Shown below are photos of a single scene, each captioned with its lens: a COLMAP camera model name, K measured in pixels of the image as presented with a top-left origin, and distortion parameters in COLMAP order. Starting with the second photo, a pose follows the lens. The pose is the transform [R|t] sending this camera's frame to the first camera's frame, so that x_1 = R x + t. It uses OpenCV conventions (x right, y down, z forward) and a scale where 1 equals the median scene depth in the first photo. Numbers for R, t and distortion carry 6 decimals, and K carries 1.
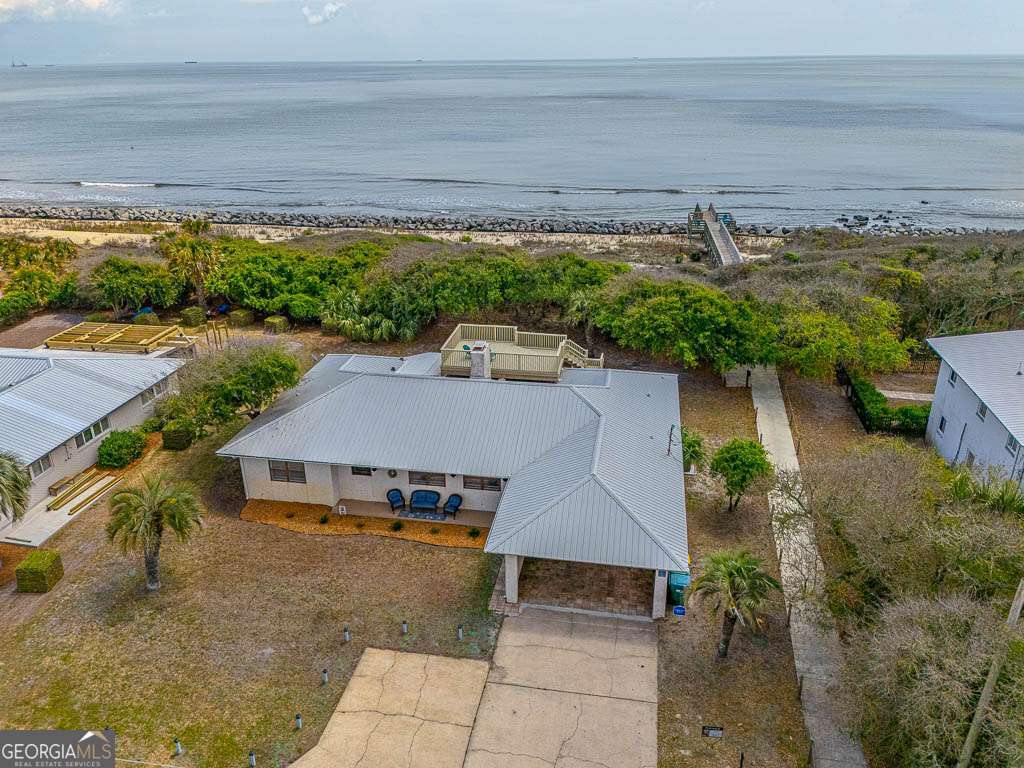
lens RADIAL K [[770.0, 0, 511.6], [0, 770.0, 383.7], [0, 0, 1]] dist [0.063943, -0.091170]
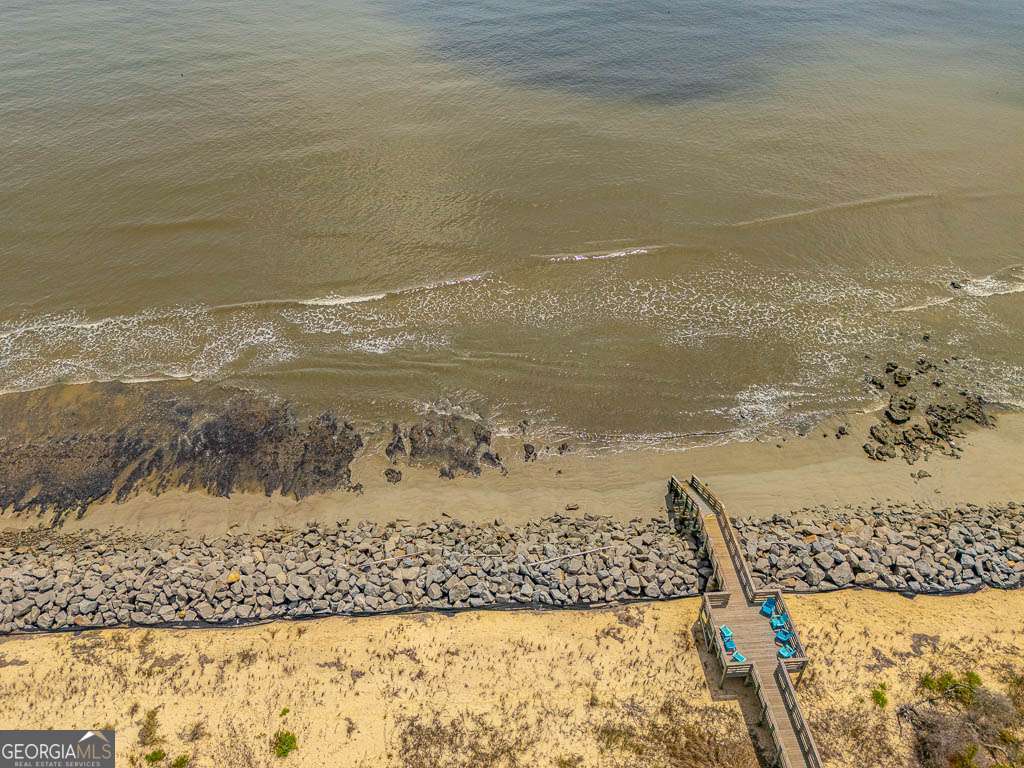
lens RADIAL K [[770.0, 0, 510.4], [0, 770.0, 377.3], [0, 0, 1]] dist [0.063943, -0.091170]
pose [[0.976780, -0.134324, 0.166905, 0.070955], [0.082075, 0.954222, 0.287619, -1.300718], [-0.197899, -0.267242, 0.943090, 1.391794]]
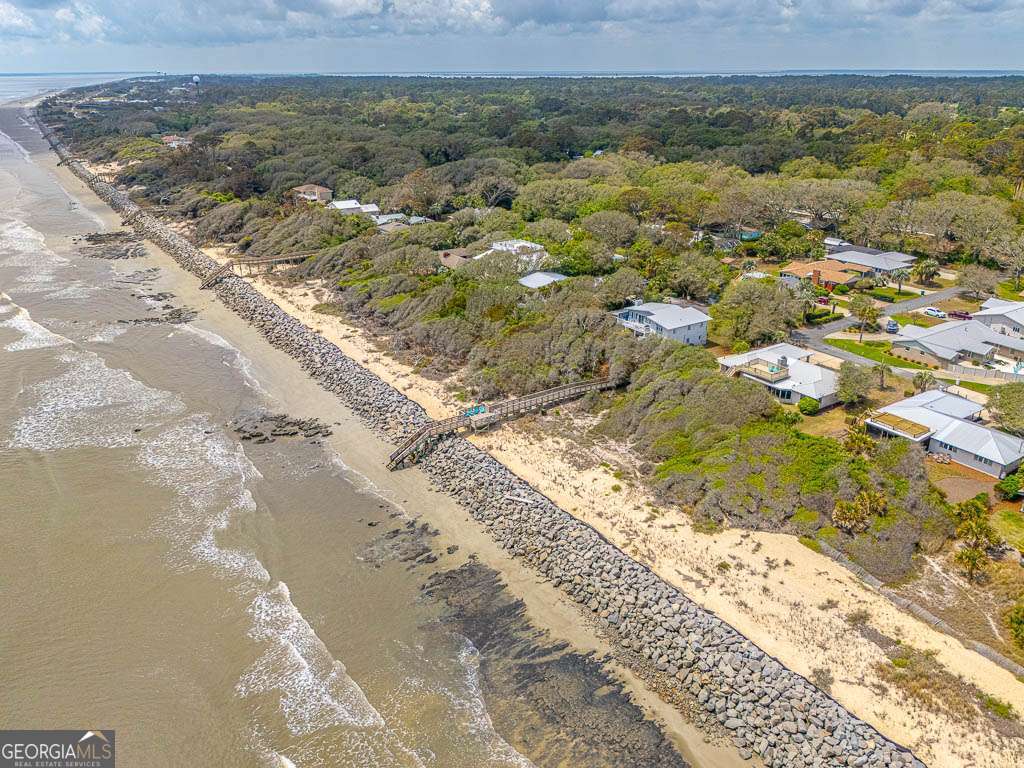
lens RADIAL K [[770.0, 0, 510.7], [0, 770.0, 387.0], [0, 0, 1]] dist [0.063943, -0.091170]
pose [[-0.690033, -0.263570, 0.674081, -1.692868], [0.288501, 0.753988, 0.590143, -2.526681], [-0.663793, 0.601692, -0.444237, 3.728059]]
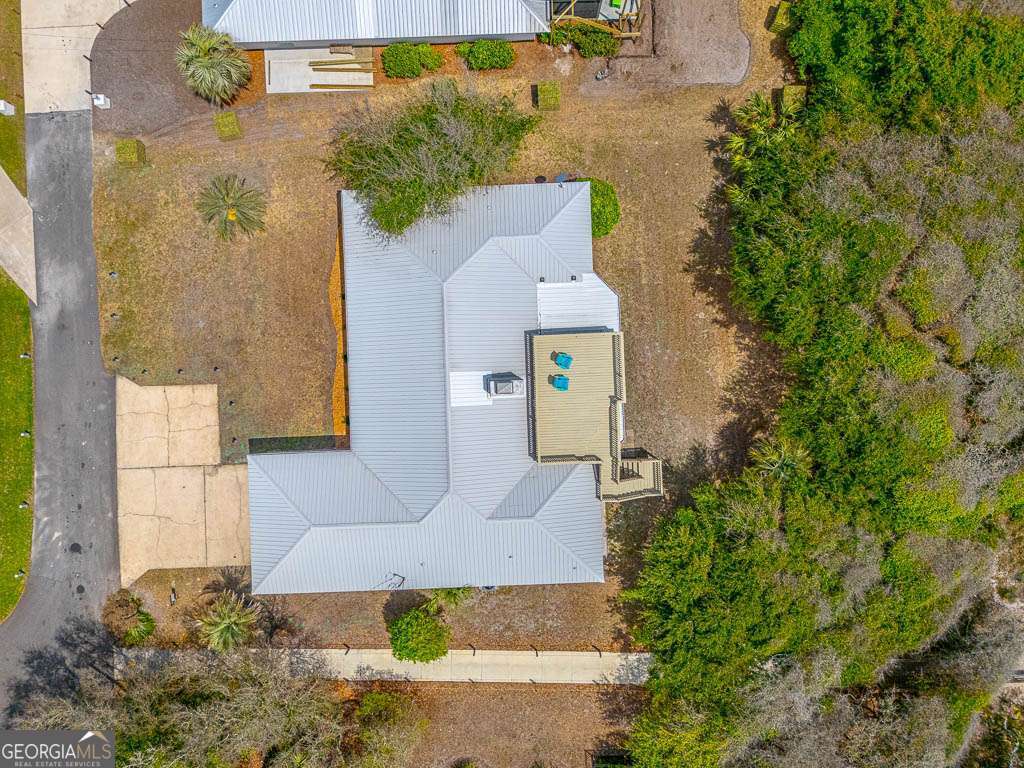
lens RADIAL K [[770.0, 0, 511.7], [0, 770.0, 388.1], [0, 0, 1]] dist [0.063943, -0.091170]
pose [[0.208942, 0.977858, 0.011674, -0.056082], [-0.371859, 0.068405, 0.925765, -1.028520], [0.904469, -0.197773, 0.377918, 0.727744]]
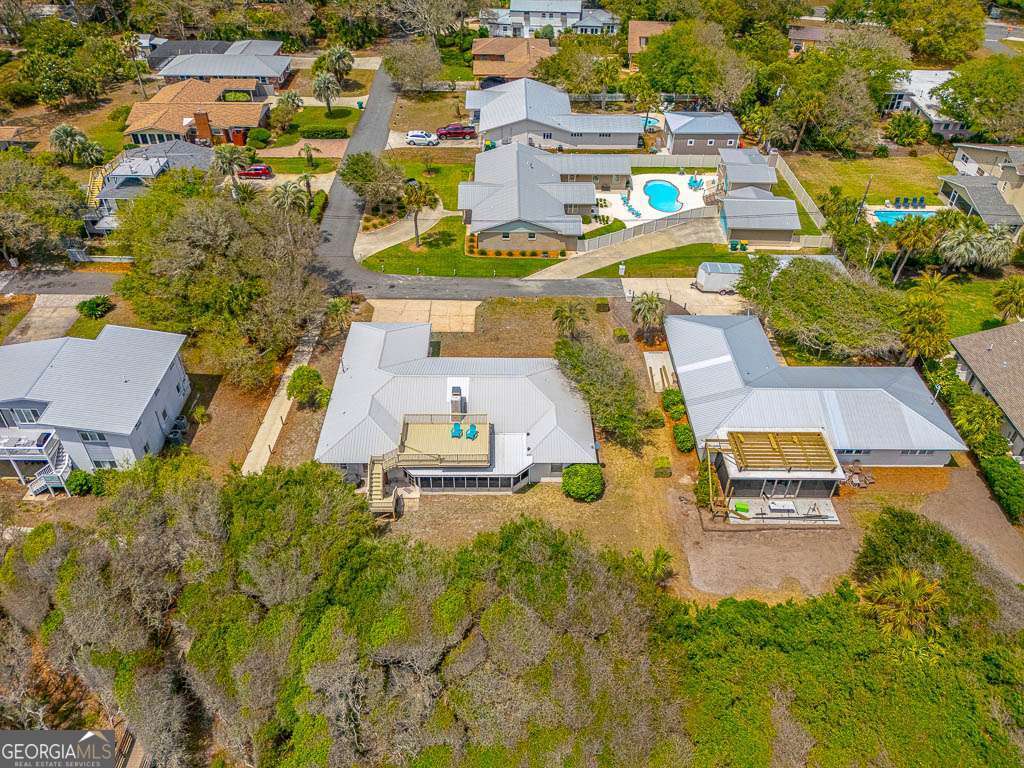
lens RADIAL K [[770.0, 0, 511.2], [0, 770.0, 380.5], [0, 0, 1]] dist [0.063943, -0.091170]
pose [[-0.983779, 0.112509, -0.139713, 0.062865], [-0.068712, 0.483102, 0.872864, -1.503357], [0.165701, 0.868306, -0.467535, 1.879127]]
